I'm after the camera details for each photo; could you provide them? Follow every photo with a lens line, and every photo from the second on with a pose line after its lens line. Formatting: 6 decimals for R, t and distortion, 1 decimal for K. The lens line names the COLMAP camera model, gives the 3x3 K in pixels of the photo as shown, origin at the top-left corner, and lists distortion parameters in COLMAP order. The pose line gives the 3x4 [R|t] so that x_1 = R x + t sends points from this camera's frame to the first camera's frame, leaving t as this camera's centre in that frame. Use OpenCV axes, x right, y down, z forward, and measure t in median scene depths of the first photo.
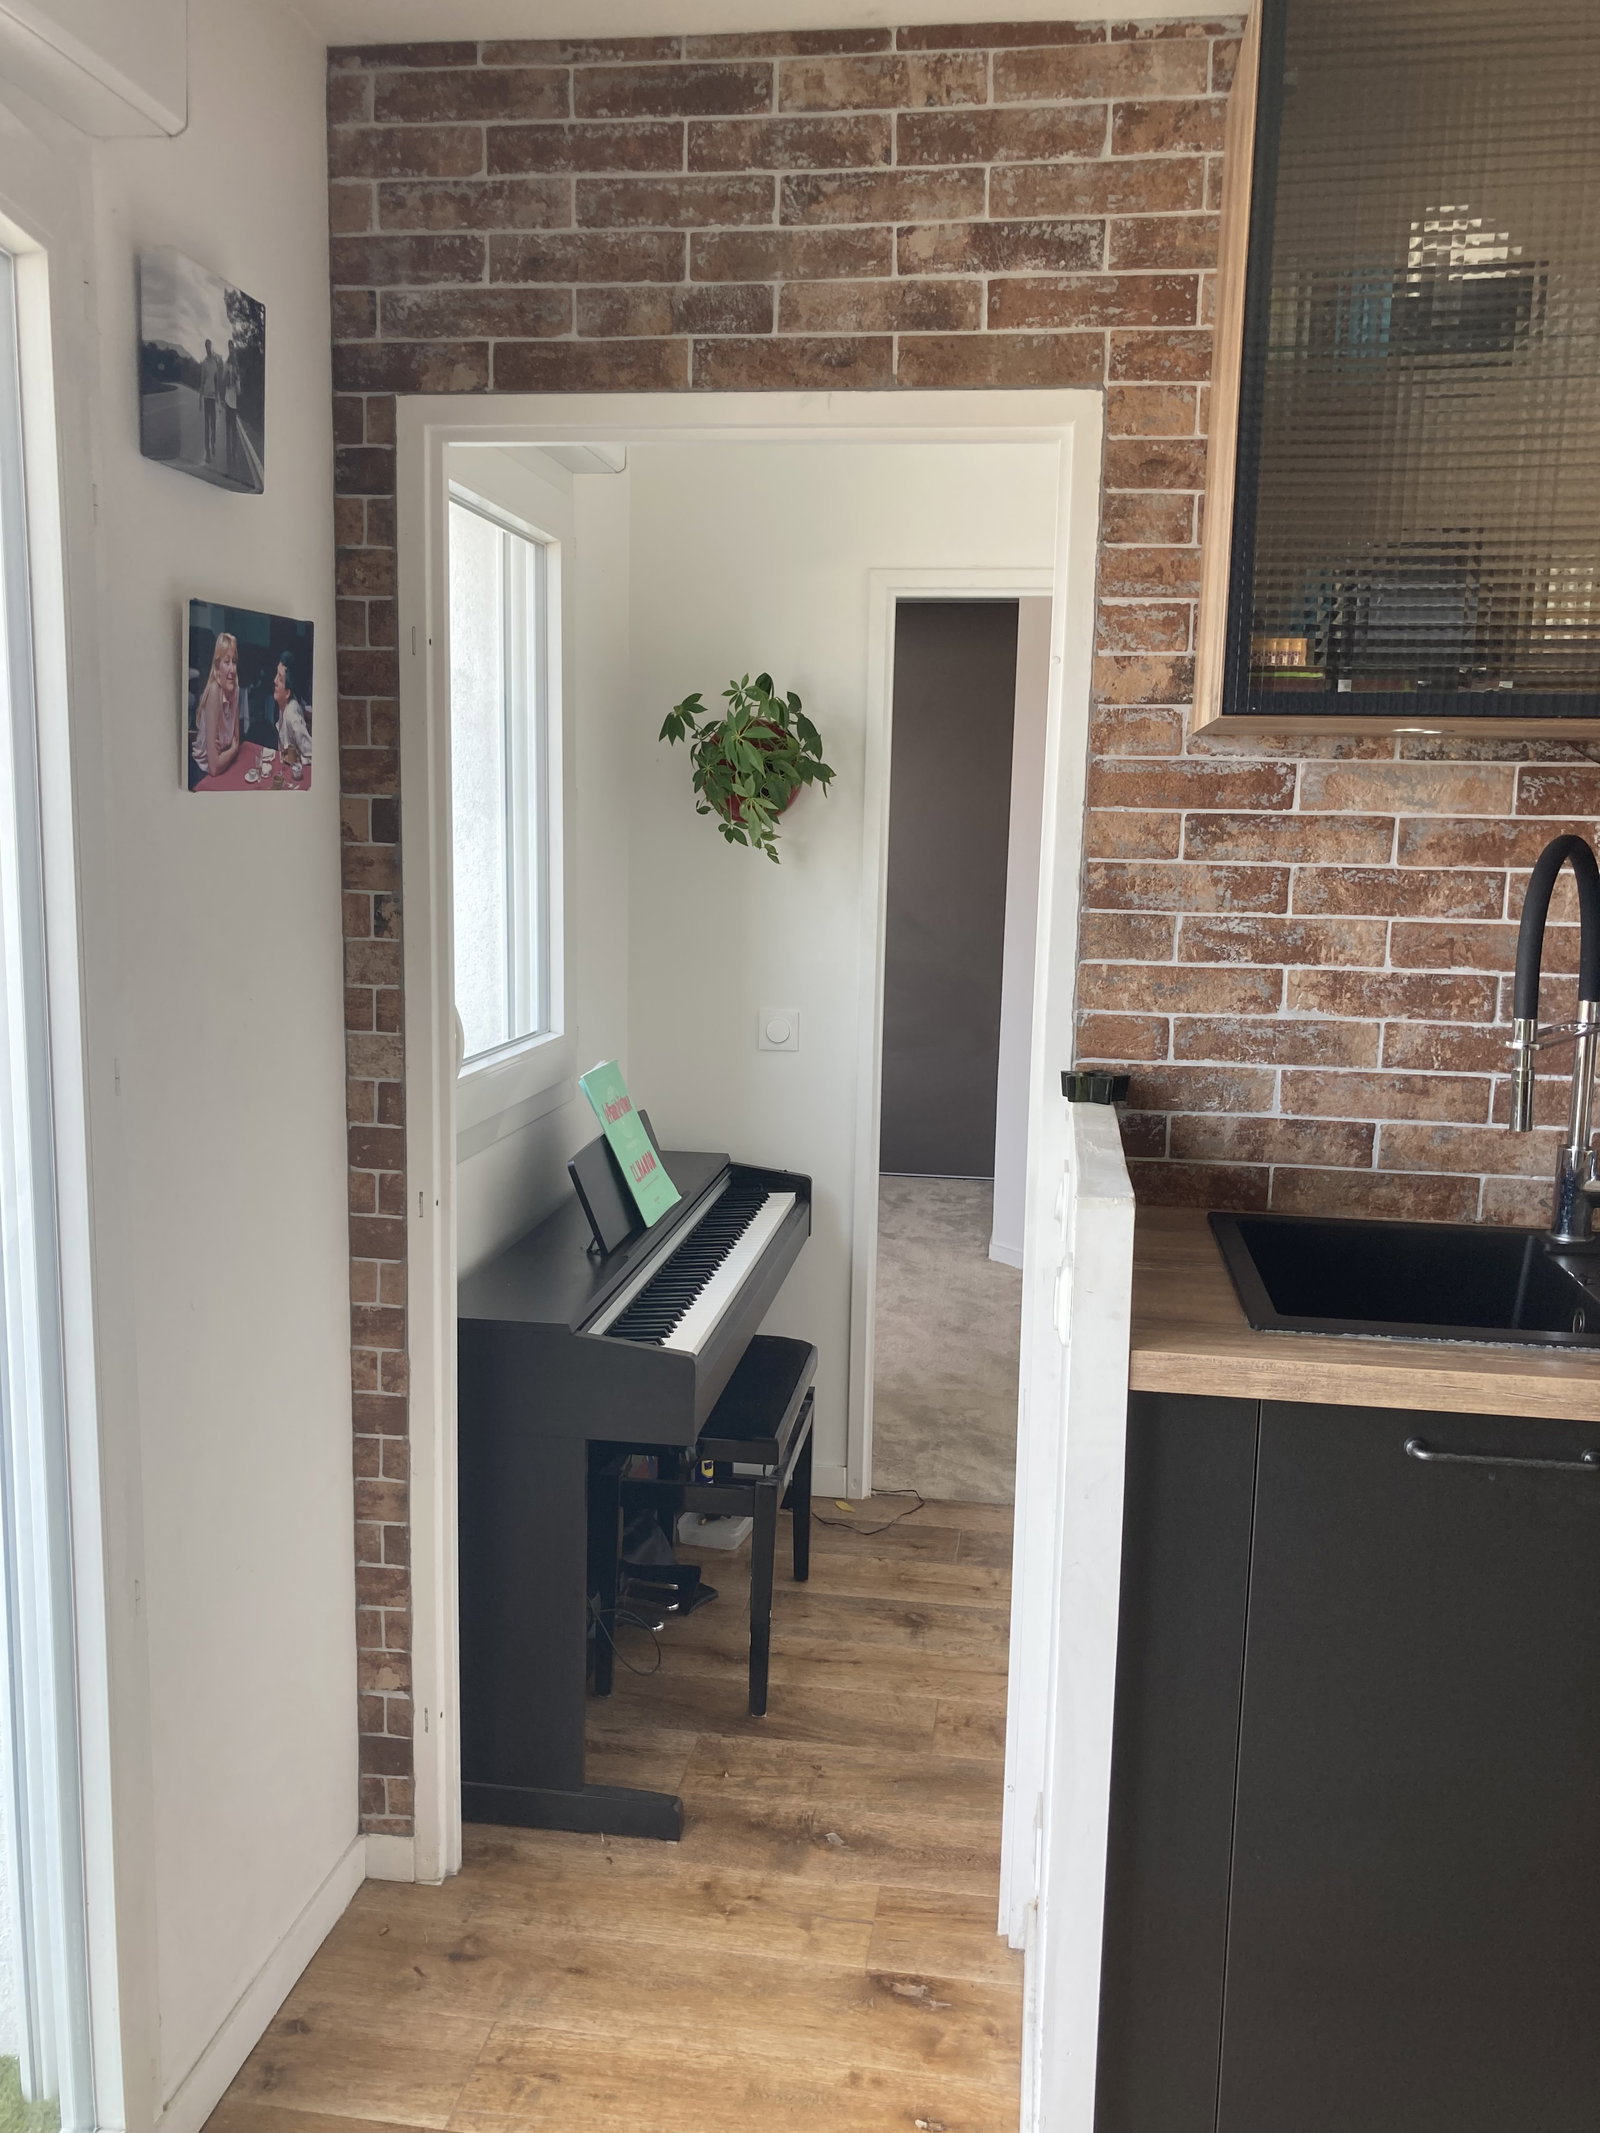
lens RADIAL K [[1745.2, 0, 800.0], [0, 1745.2, 1066.5], [0, 0, 1]] dist [0.030266, -0.035923]
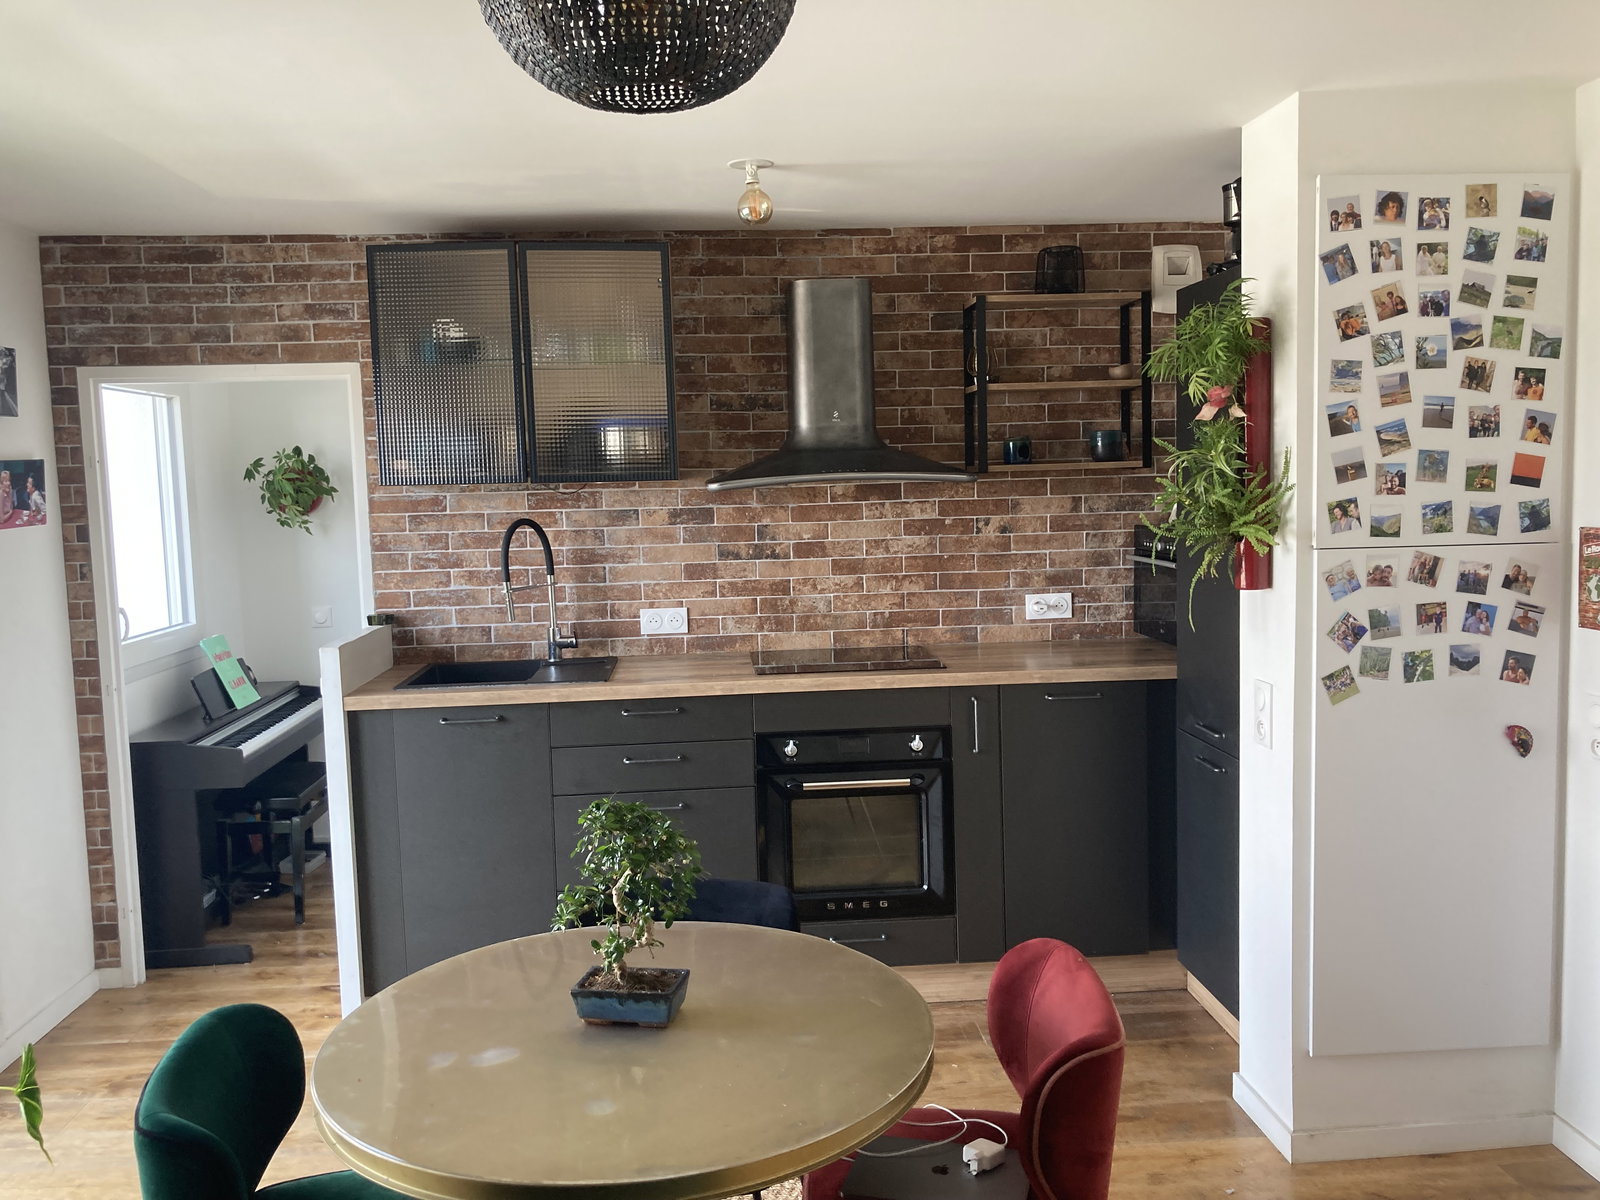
lens RADIAL K [[1301.1, 0, 782.4], [0, 1301.1, 583.9], [0, 0, 1]] dist [0.057402, -0.042591]
pose [[0.977884, -0.065397, 0.198659, 0.372299], [0.076792, 0.995783, -0.050199, 0.103852], [-0.194538, 0.064344, 0.978782, -1.055470]]
